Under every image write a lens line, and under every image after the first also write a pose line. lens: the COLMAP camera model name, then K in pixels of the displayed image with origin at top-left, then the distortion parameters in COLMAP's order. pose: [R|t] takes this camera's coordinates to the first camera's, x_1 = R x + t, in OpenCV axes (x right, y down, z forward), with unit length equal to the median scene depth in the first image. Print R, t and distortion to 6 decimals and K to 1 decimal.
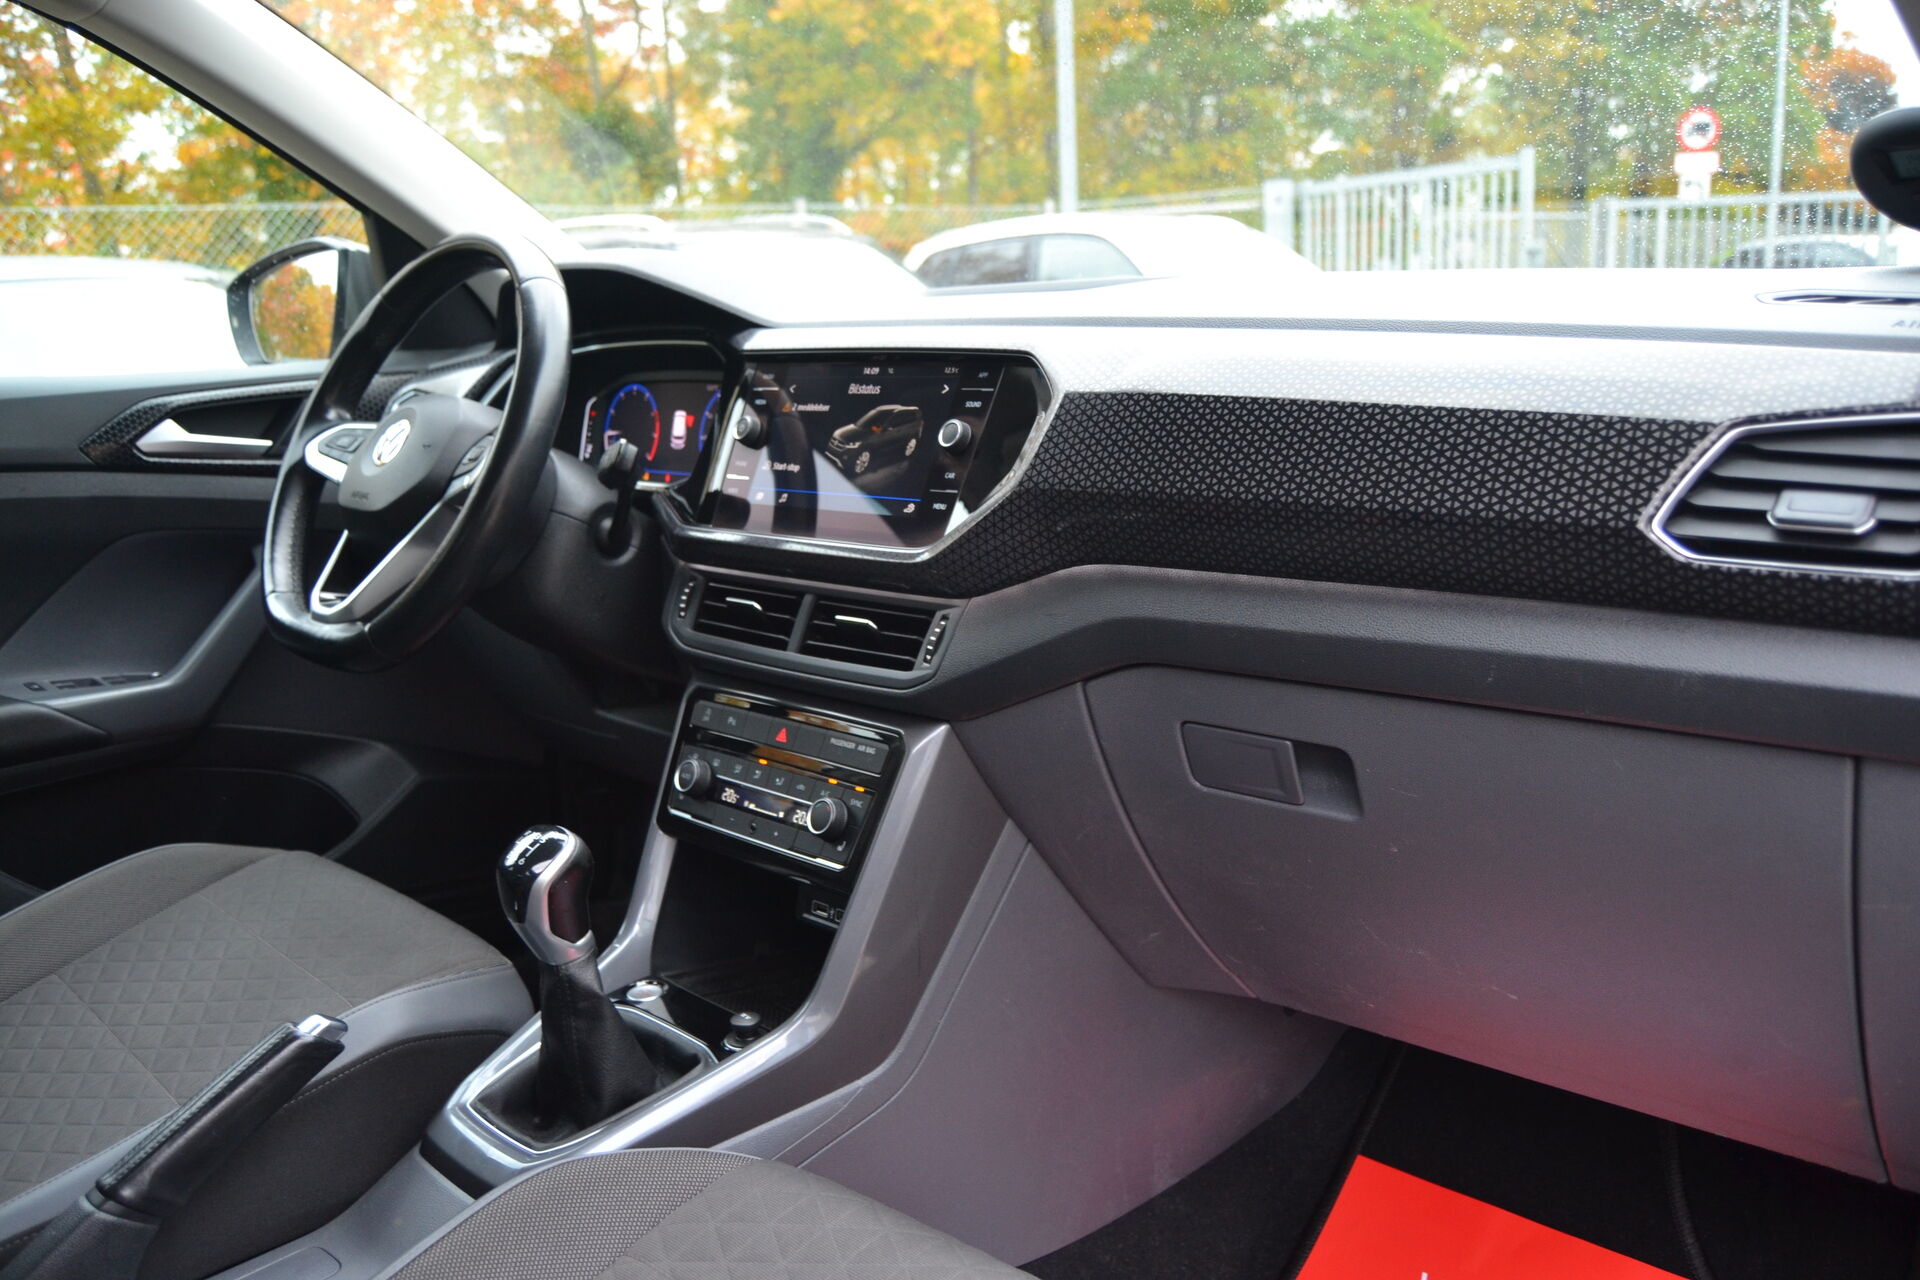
lens RADIAL K [[1510.9, 0, 960.0], [0, 1510.9, 640.0], [0, 0, 1]] dist [-0.062703, 0.003495]
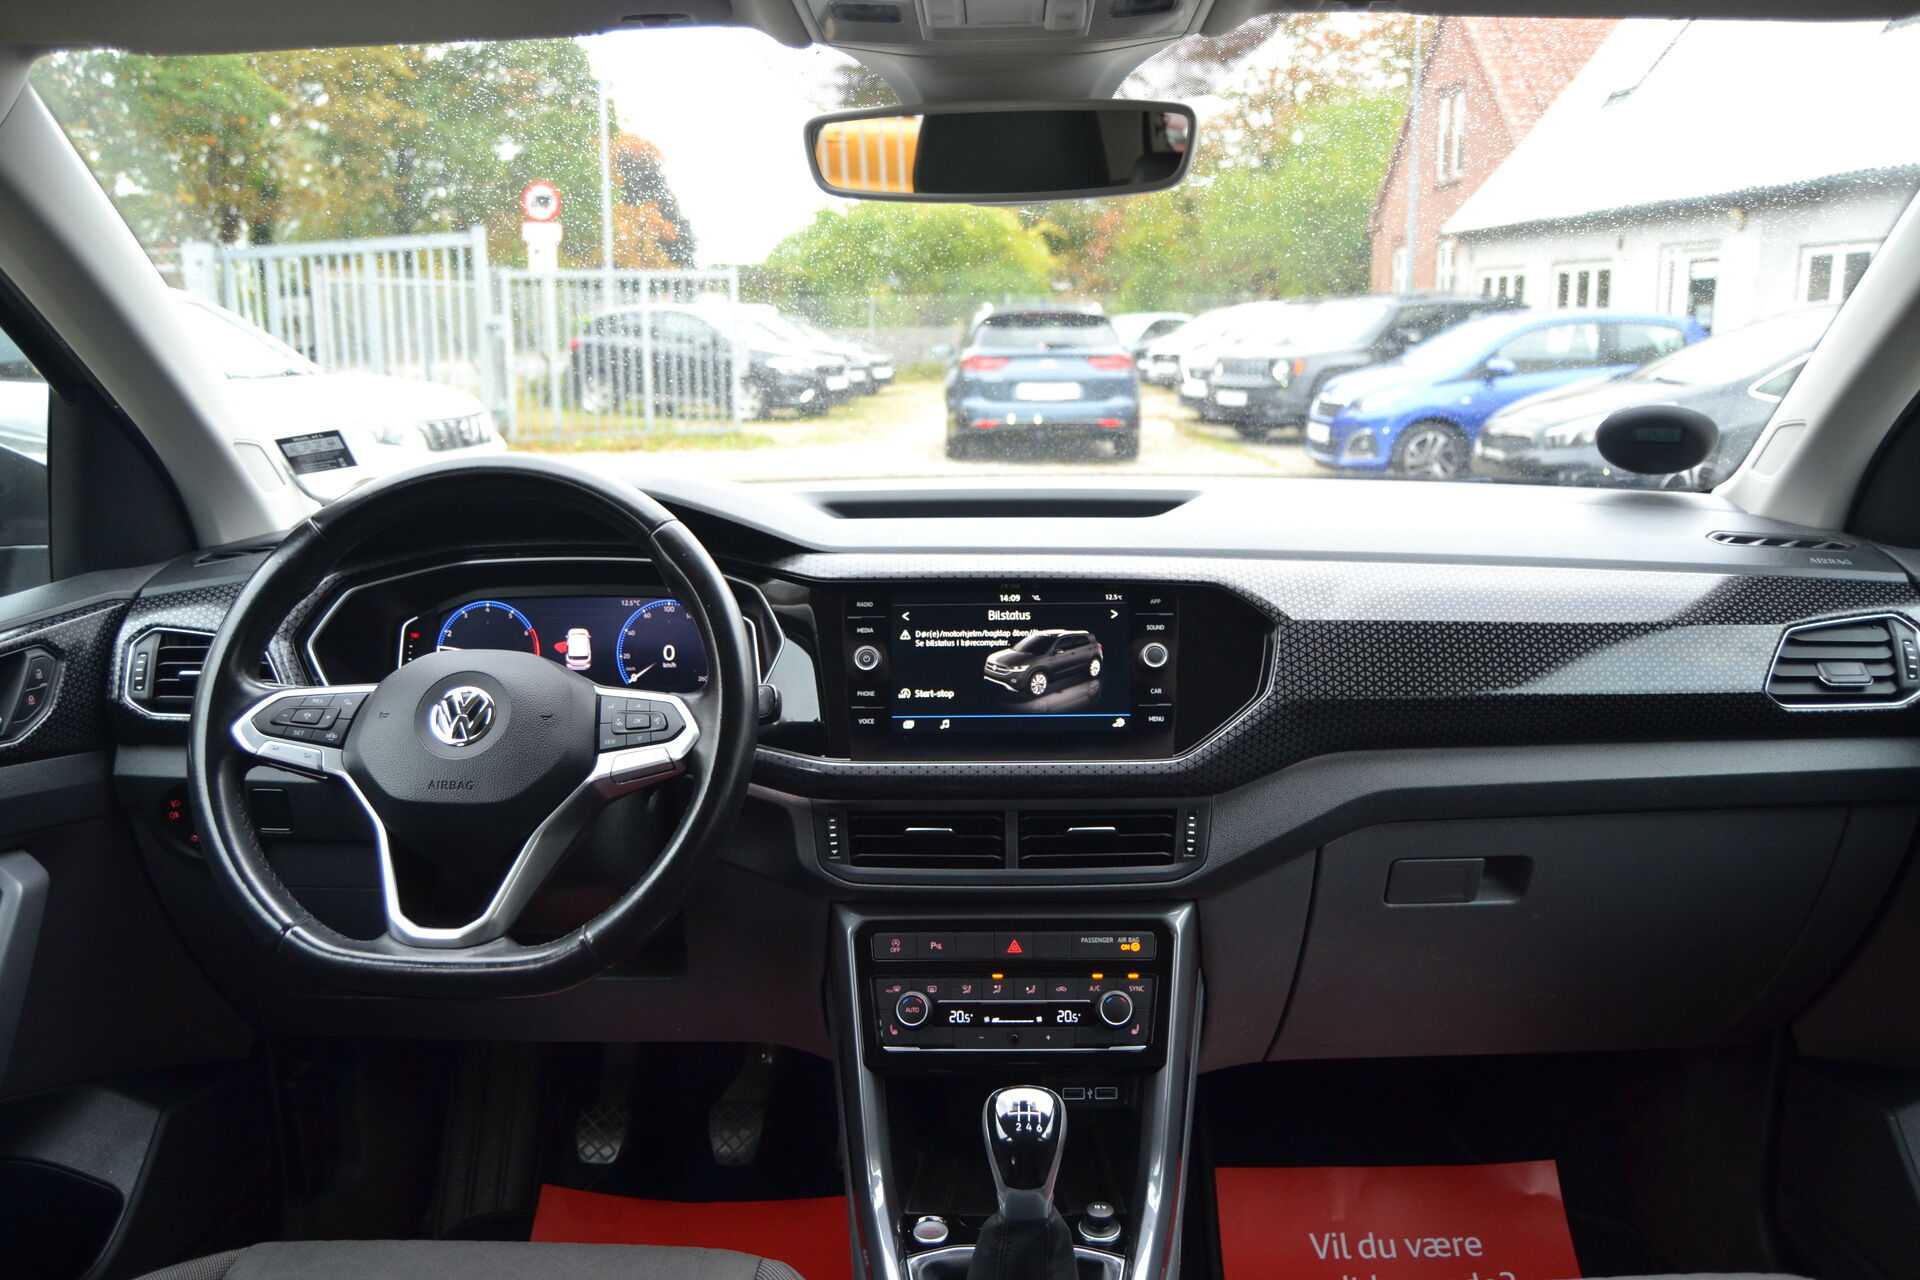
lens RADIAL K [[1494.0, 0, 960.0], [0, 1494.0, 640.0], [0, 0, 1]] dist [-0.084326, 0.008936]
pose [[0.734358, -0.107139, 0.670254, -0.817776], [0.126314, 0.991786, 0.020141, -0.175935], [-0.666906, 0.069871, 0.741859, 0.226664]]
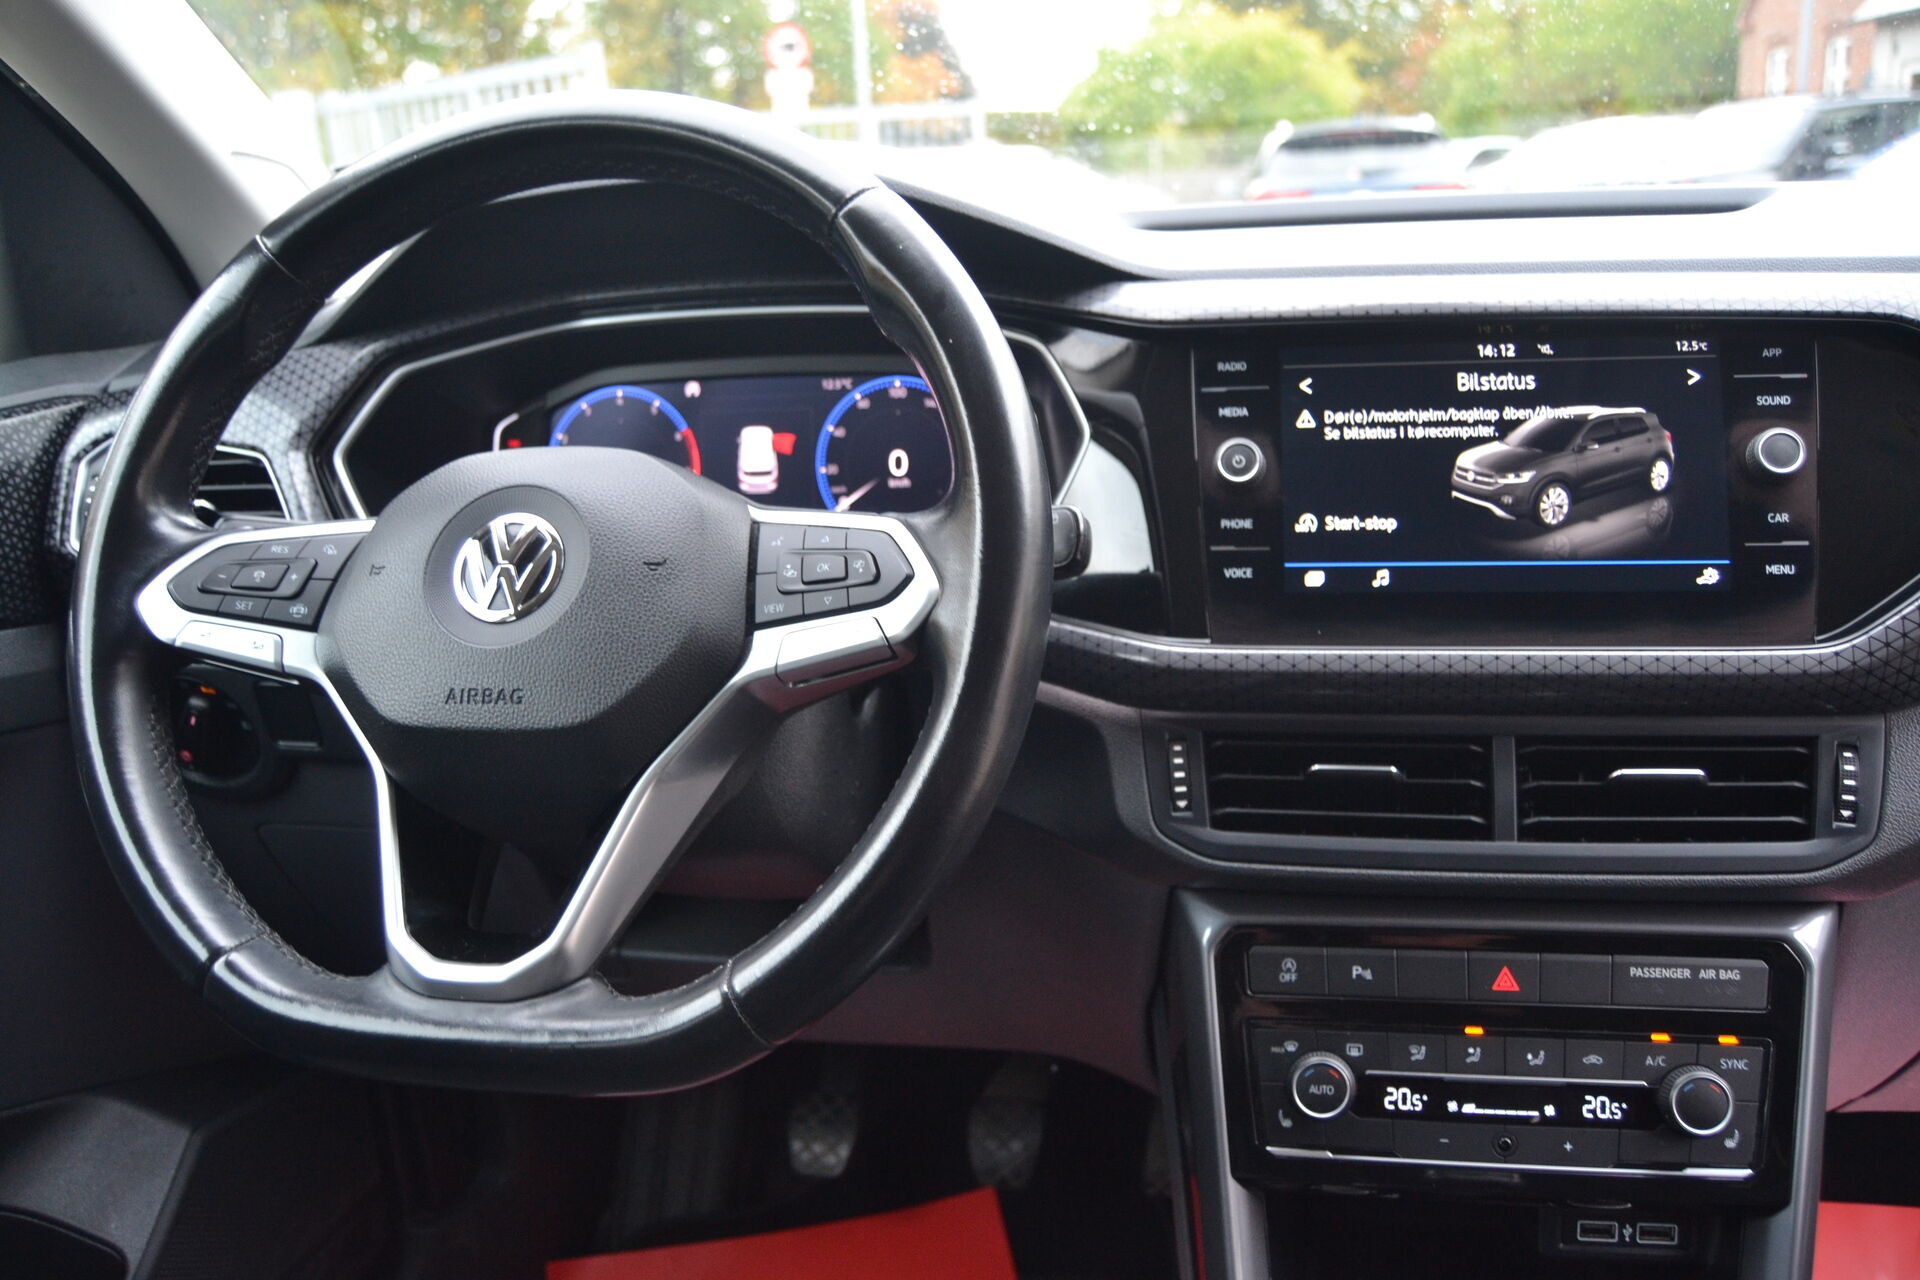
lens RADIAL K [[1494.0, 0, 960.0], [0, 1494.0, 640.0], [0, 0, 1]] dist [-0.084326, 0.008936]
pose [[0.838277, -0.168323, 0.518613, -0.567228], [0.138050, 0.985686, 0.096775, -0.152069], [-0.527479, -0.009529, 0.849515, 0.615779]]
